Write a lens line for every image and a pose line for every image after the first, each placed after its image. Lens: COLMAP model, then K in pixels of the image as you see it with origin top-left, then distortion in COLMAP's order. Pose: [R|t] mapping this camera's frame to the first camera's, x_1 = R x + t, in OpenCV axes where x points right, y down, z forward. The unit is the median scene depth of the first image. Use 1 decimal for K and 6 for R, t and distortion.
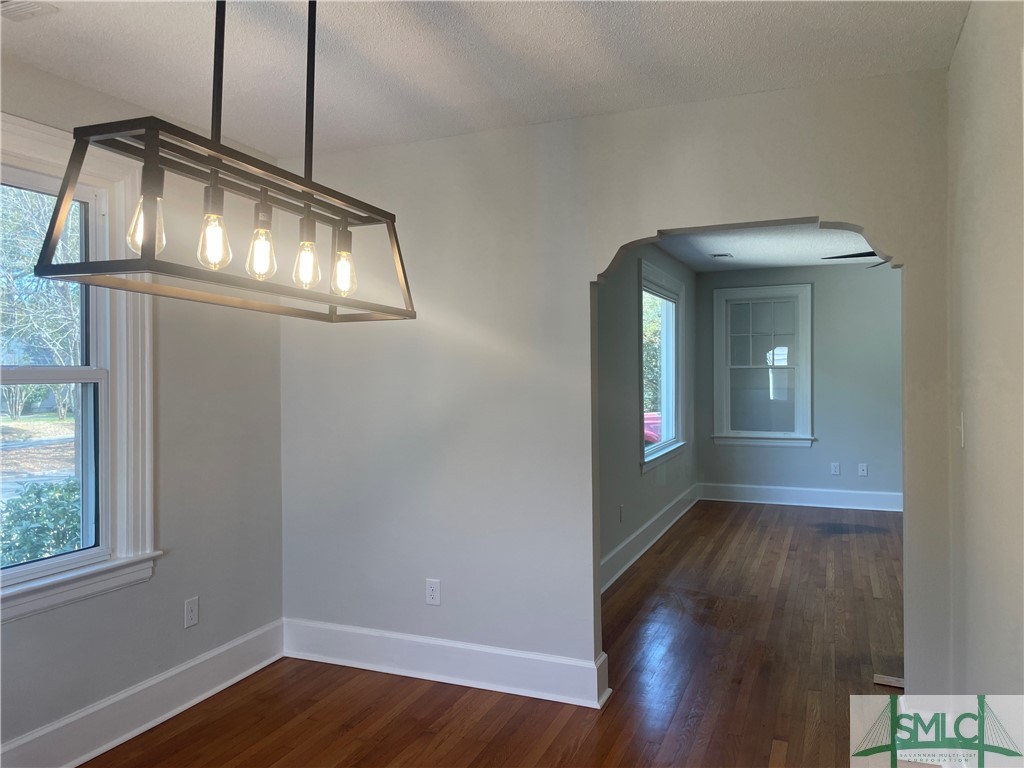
lens RADIAL K [[782.6, 0, 512.0], [0, 782.6, 384.0], [0, 0, 1]] dist [0.099361, -0.150654]
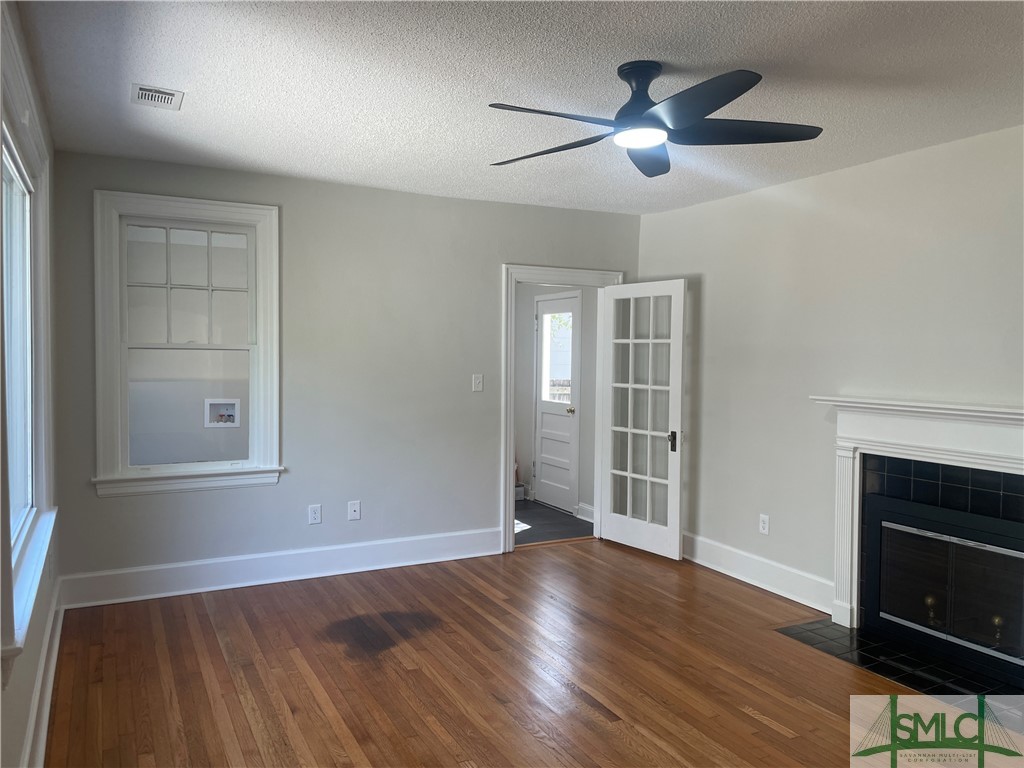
lens RADIAL K [[782.6, 0, 512.0], [0, 782.6, 384.0], [0, 0, 1]] dist [0.099361, -0.150654]
pose [[0.643813, -0.017738, 0.764977, 0.038822], [-0.005092, 0.999610, 0.027464, -0.012028], [-0.765166, -0.021577, 0.643471, 0.486983]]
